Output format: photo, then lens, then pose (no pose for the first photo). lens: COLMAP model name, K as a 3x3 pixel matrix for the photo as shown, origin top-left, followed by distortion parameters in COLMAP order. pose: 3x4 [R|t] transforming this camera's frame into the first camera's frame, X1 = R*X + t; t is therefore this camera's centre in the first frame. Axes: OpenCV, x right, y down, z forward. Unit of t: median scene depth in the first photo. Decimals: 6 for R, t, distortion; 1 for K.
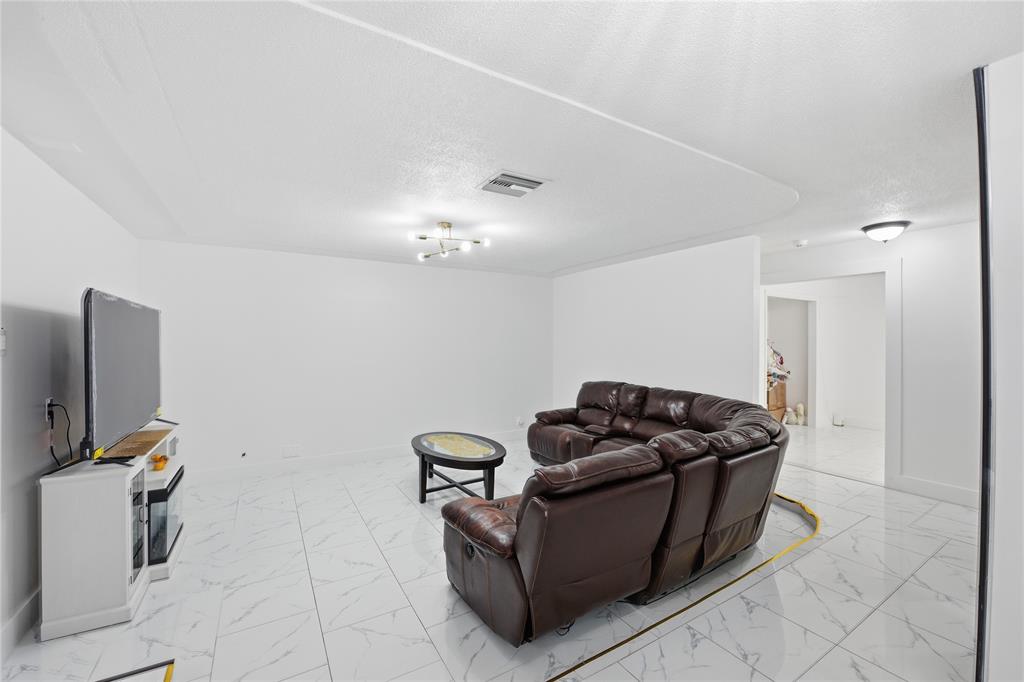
lens RADIAL K [[416.8, 0, 516.6], [0, 416.8, 330.4], [0, 0, 1]] dist [-0.022748, 0.000438]
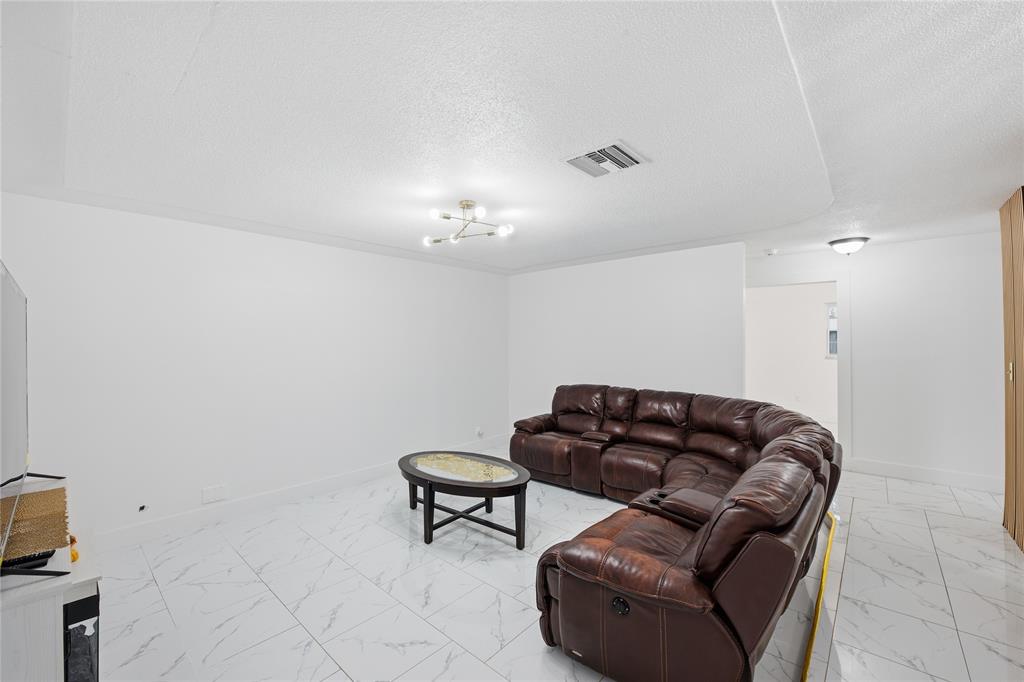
lens RADIAL K [[416.8, 0, 516.6], [0, 416.8, 330.4], [0, 0, 1]] dist [-0.022748, 0.000438]
pose [[0.954629, 0.002452, 0.297789, -0.271729], [-0.001483, 0.999993, -0.003480, 0.000267], [-0.297796, 0.002880, 0.954625, 0.151705]]
